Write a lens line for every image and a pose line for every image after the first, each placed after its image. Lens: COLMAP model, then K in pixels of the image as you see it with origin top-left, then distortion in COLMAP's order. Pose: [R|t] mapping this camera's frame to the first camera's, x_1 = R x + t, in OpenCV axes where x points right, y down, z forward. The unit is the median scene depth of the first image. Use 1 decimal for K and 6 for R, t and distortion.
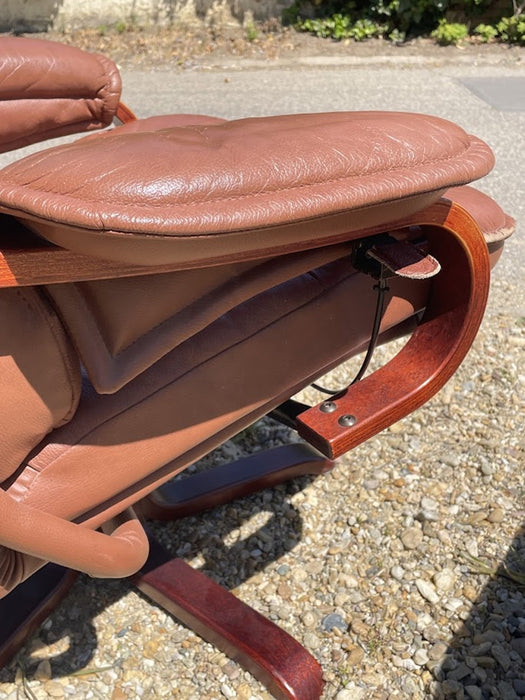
lens RADIAL K [[746.7, 0, 262.5], [0, 746.7, 350.0], [0, 0, 1]] dist [0.108309, -0.145641]
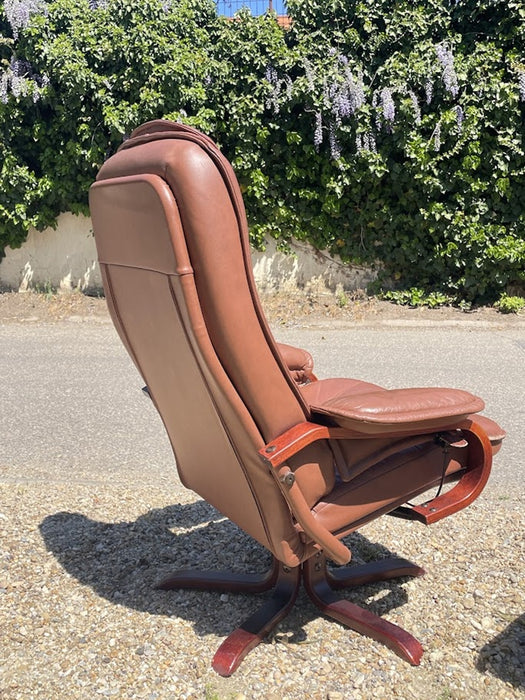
lens RADIAL K [[746.7, 0, 262.5], [0, 746.7, 350.0], [0, 0, 1]] dist [0.108309, -0.145641]
pose [[0.994500, 0.023195, -0.102139, -0.018895], [-0.053472, 0.950953, -0.304679, 0.036419], [0.090063, 0.308465, 0.946963, -0.145315]]
